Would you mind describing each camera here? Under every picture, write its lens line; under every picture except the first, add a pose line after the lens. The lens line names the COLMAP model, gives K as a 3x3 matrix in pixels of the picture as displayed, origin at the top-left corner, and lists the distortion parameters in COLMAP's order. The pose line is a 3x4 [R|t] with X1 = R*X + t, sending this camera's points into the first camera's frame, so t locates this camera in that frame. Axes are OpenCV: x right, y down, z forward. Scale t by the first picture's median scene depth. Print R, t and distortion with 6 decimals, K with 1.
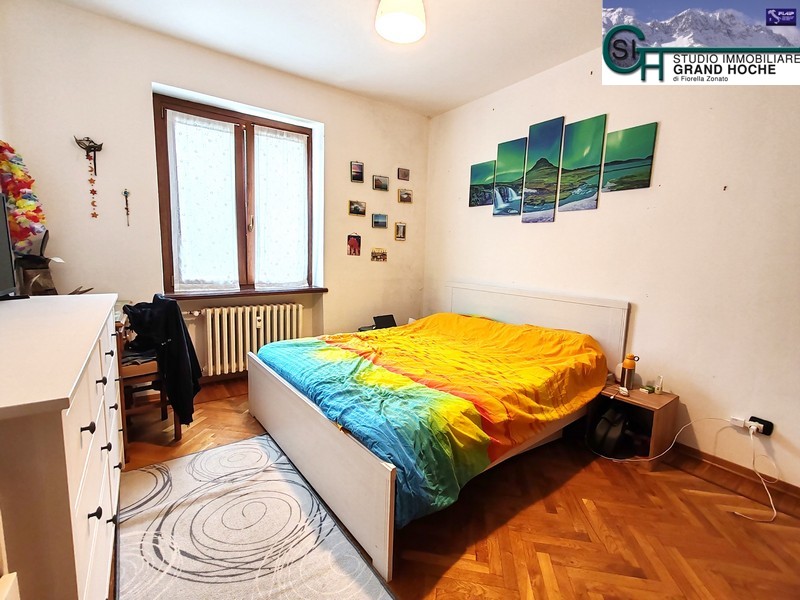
lens RADIAL K [[364.3, 0, 400.0], [0, 364.3, 300.0], [0, 0, 1]] dist [-0.001770, 0.000760]
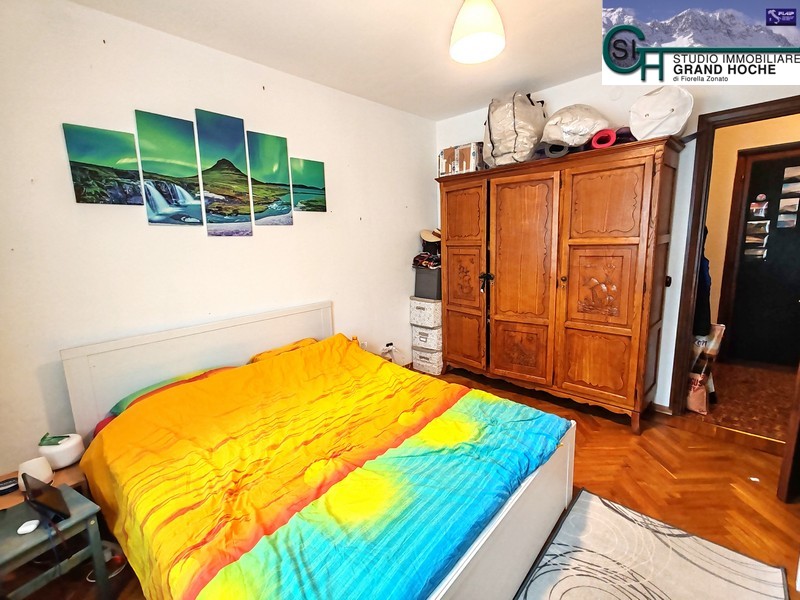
lens RADIAL K [[364.3, 0, 400.0], [0, 364.3, 300.0], [0, 0, 1]] dist [-0.001770, 0.000760]
pose [[-0.188834, -0.180555, 0.965268, -0.558098], [0.160614, 0.964037, 0.211746, -0.197351], [-0.968785, 0.195020, -0.153044, 0.827726]]
